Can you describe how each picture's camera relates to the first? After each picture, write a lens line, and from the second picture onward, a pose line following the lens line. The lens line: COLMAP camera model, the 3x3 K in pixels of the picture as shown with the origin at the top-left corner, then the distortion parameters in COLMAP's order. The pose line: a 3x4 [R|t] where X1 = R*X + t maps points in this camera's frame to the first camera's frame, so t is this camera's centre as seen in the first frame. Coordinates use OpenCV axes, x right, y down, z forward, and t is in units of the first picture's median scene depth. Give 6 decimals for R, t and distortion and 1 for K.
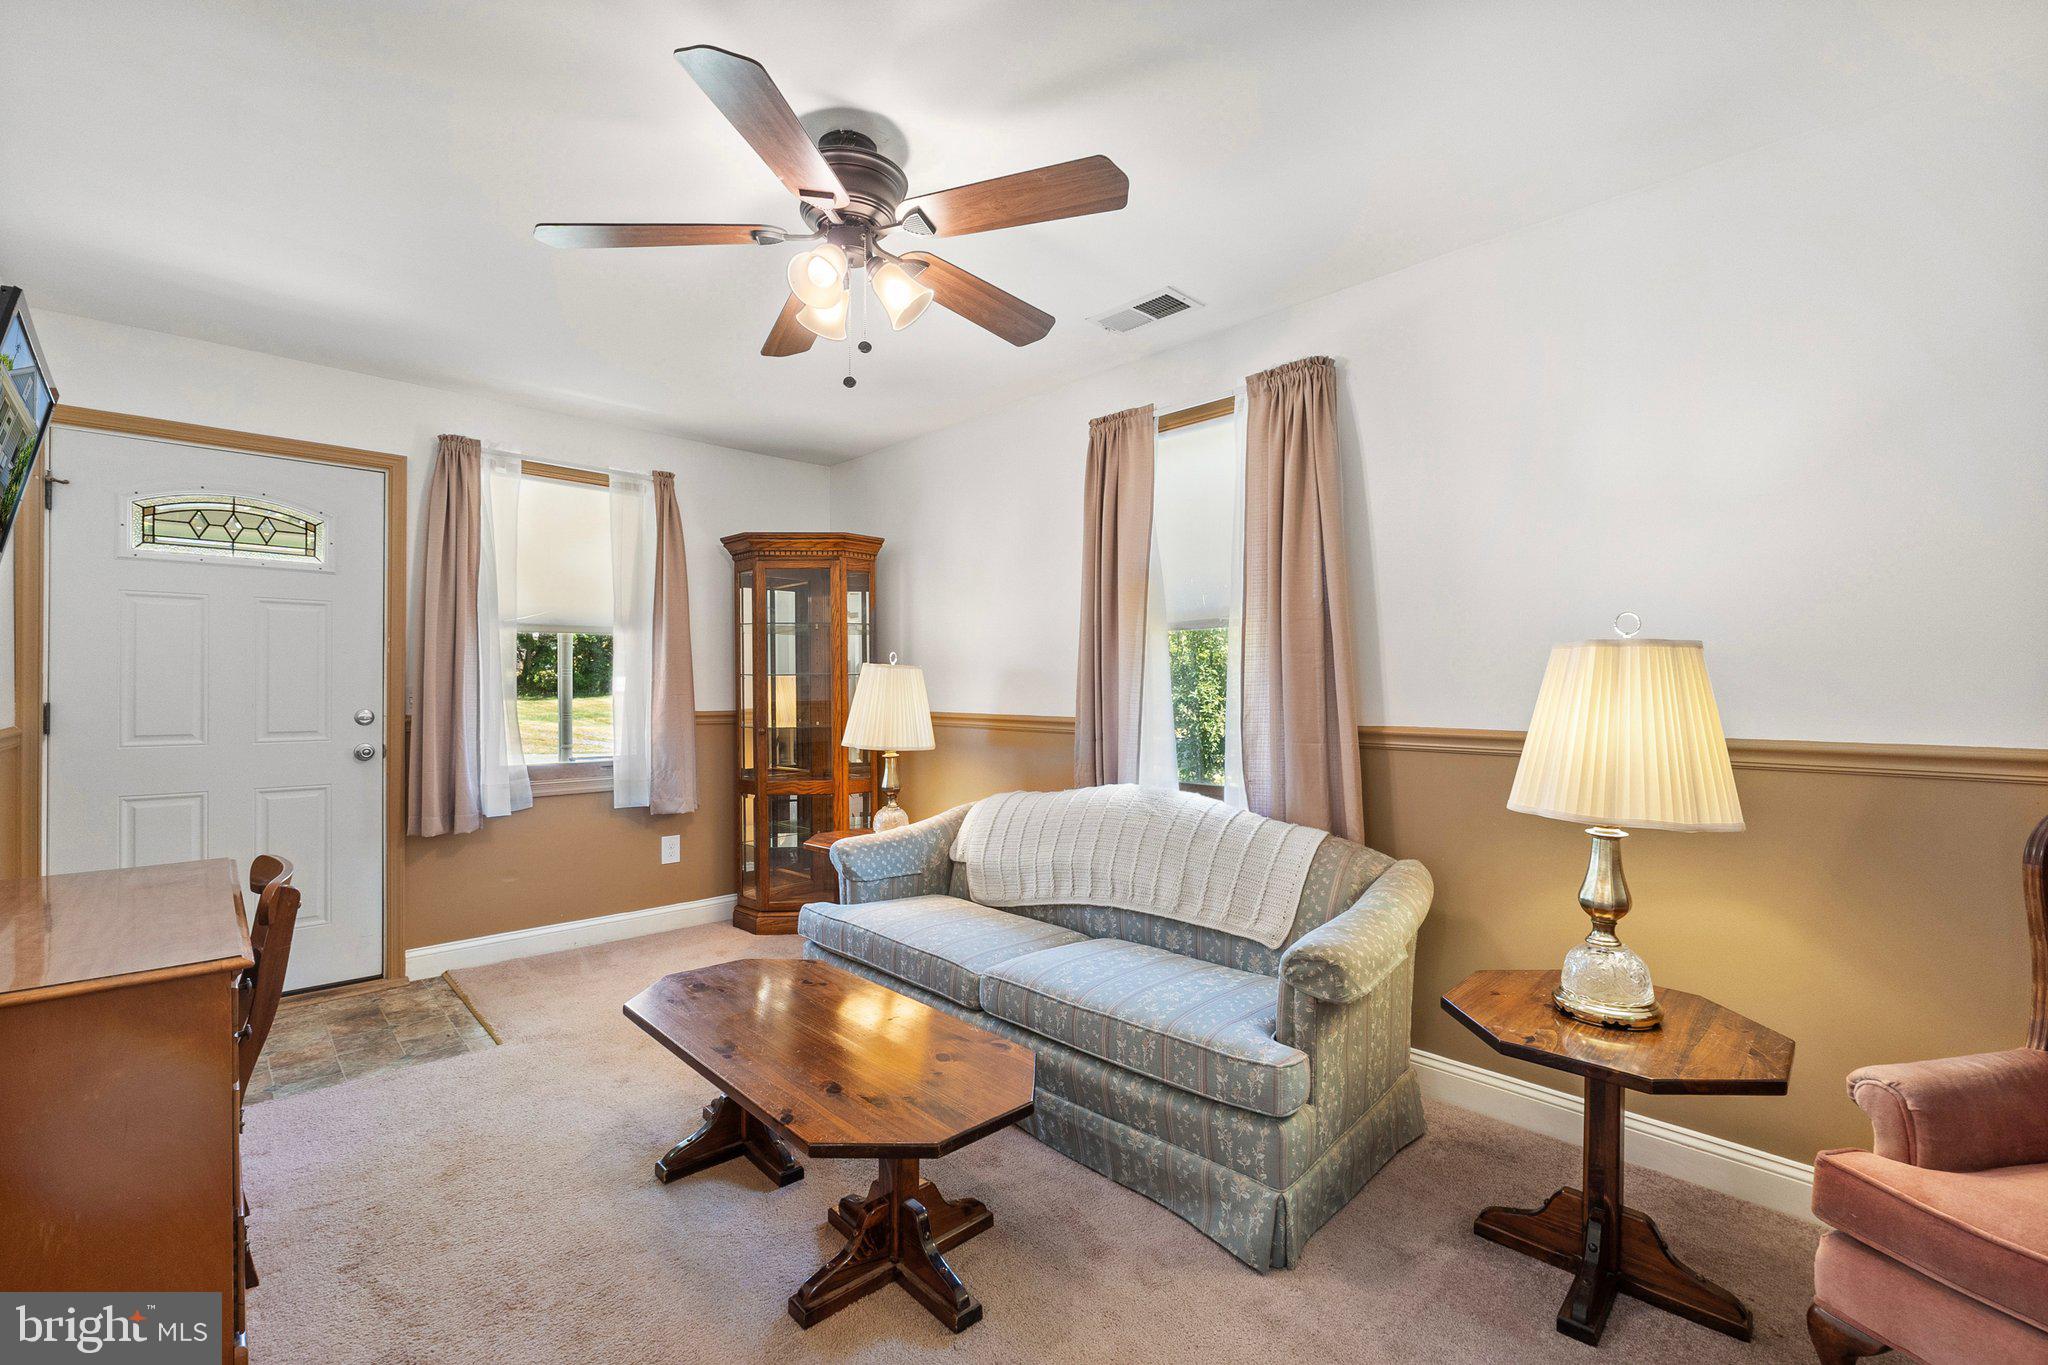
lens RADIAL K [[876.7, 0, 1024.0], [0, 876.7, 682.5], [0, 0, 1]] dist [-0.002204, -0.000247]
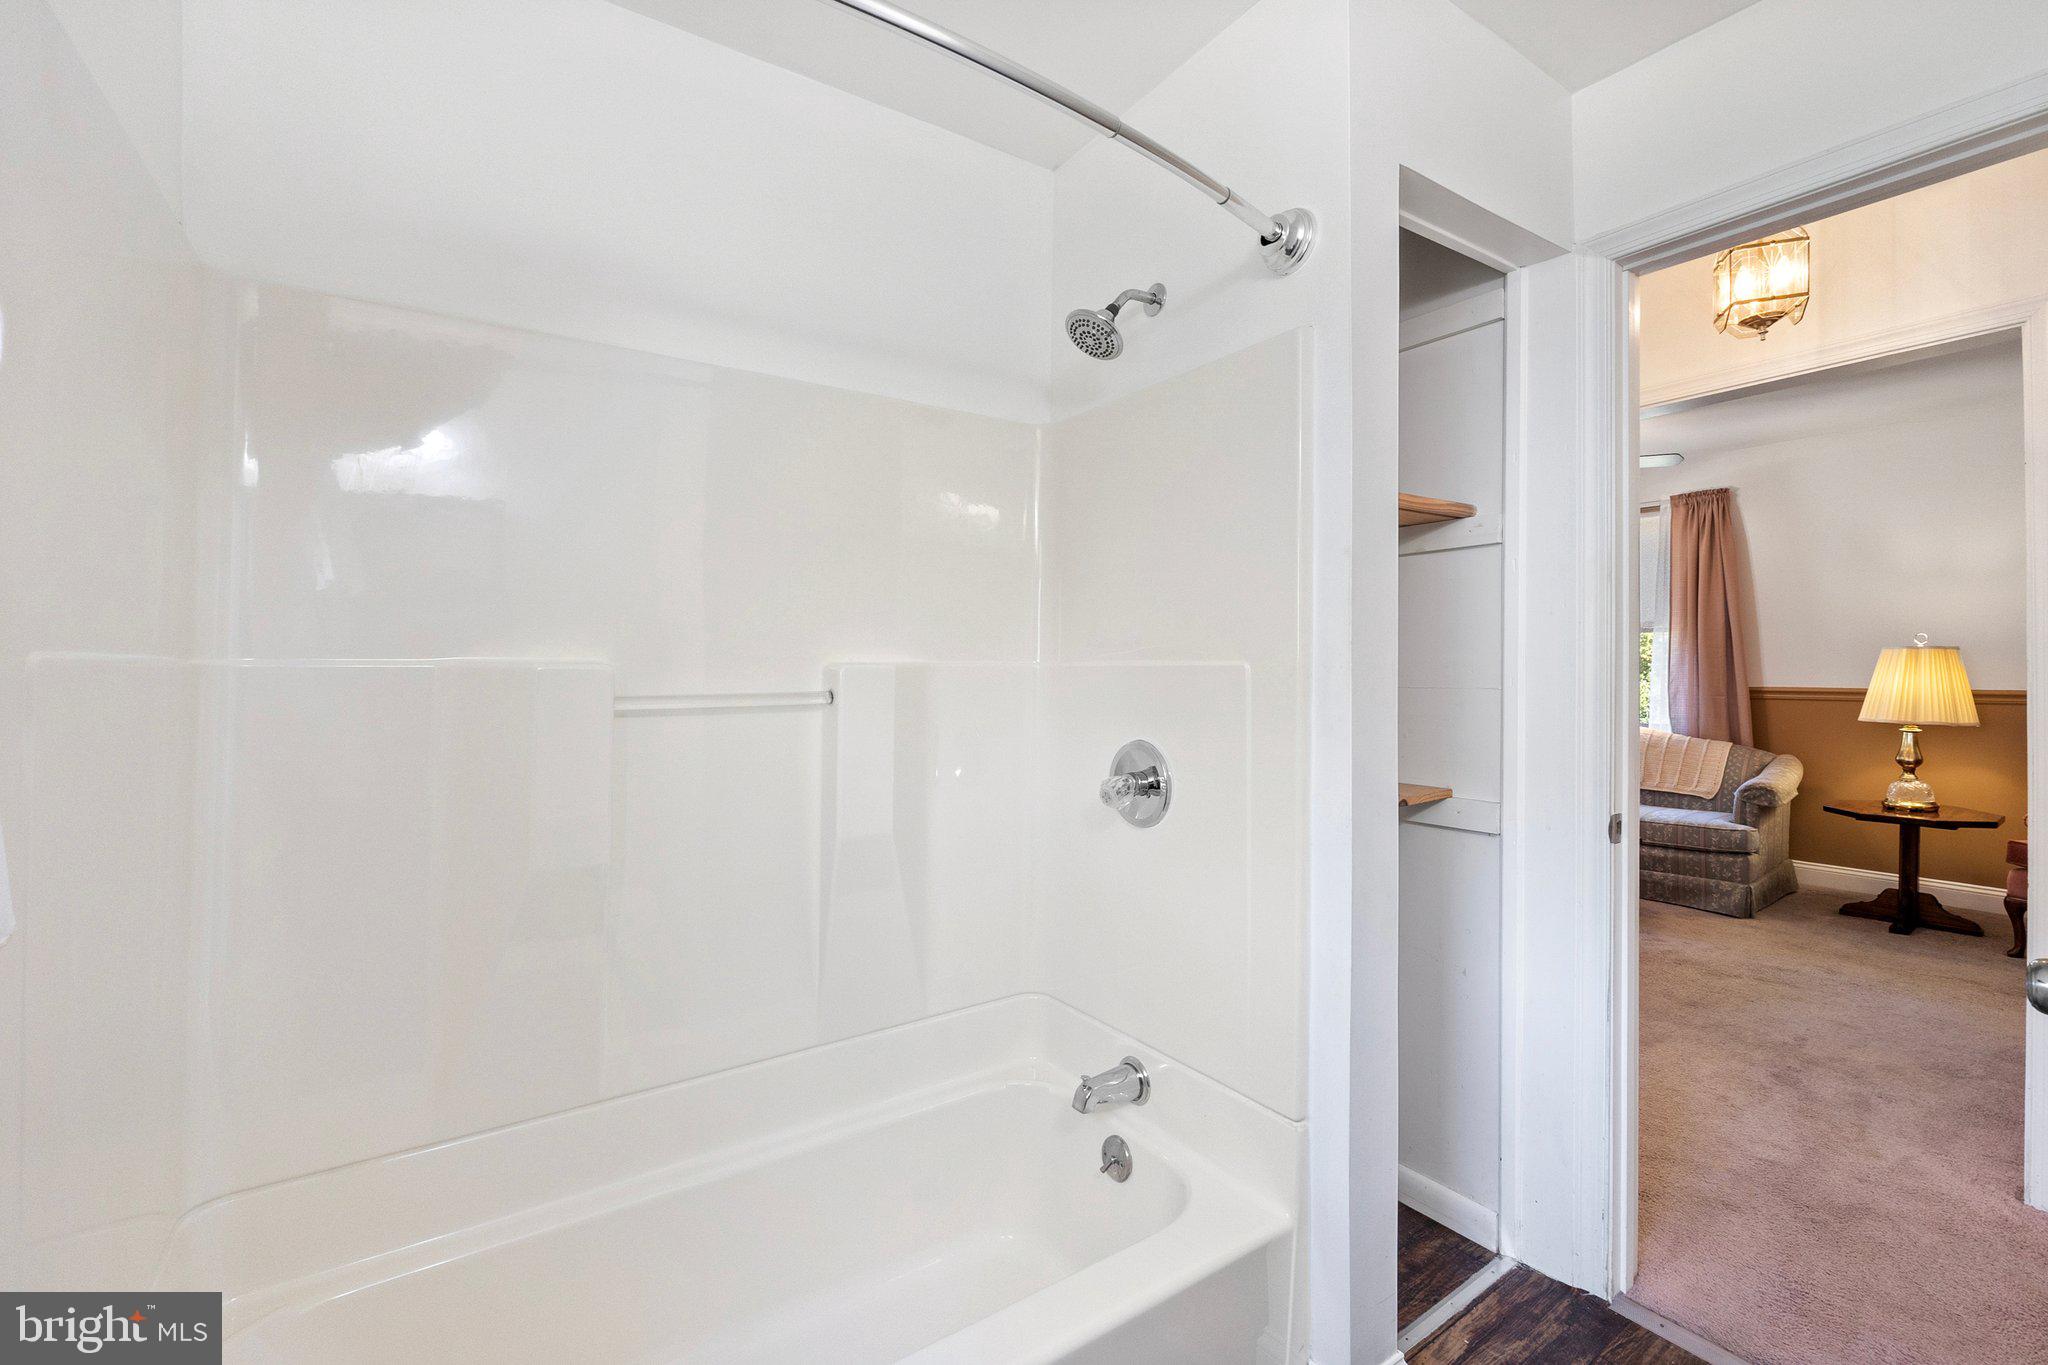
lens RADIAL K [[885.6, 0, 1017.5], [0, 885.6, 662.9], [0, 0, 1]] dist [-0.002483, 0.000137]
pose [[0.985961, -0.007573, -0.166804, -1.187136], [0.008374, 0.999957, 0.004101, -0.030361], [0.166766, -0.005440, 0.985982, -1.582135]]
